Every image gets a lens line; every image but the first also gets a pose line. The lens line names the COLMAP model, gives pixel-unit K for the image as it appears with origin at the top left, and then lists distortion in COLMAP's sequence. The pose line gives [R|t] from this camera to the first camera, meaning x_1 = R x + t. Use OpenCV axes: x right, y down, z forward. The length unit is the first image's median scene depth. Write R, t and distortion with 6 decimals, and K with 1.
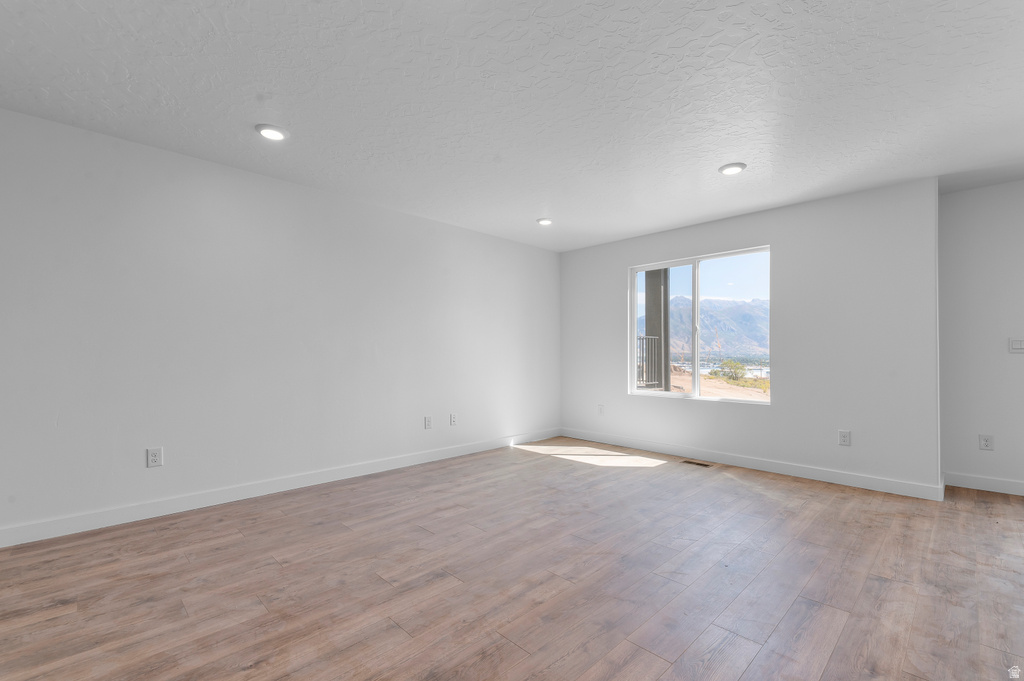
lens RADIAL K [[452.9, 0, 510.7], [0, 452.9, 352.9], [0, 0, 1]] dist [0.003319, -0.000045]
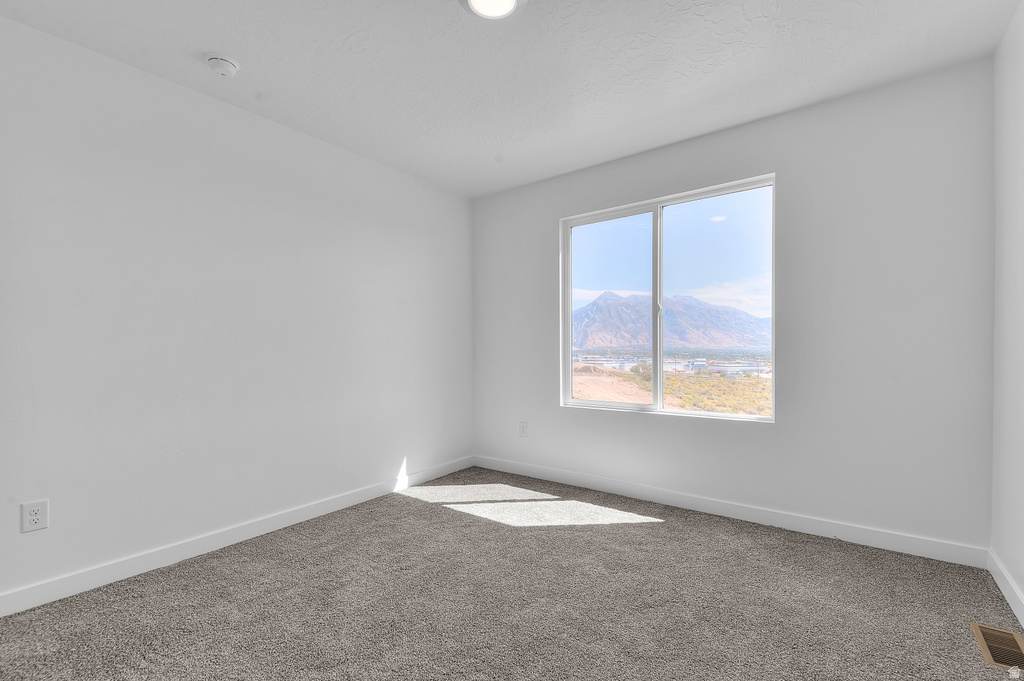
lens RADIAL K [[452.9, 0, 510.7], [0, 452.9, 352.9], [0, 0, 1]] dist [0.003319, -0.000045]
pose [[0.989342, -0.010343, 0.145240, 0.085166], [0.008684, 0.999890, 0.012048, 0.002796], [-0.145348, -0.010659, 0.989323, 0.334045]]
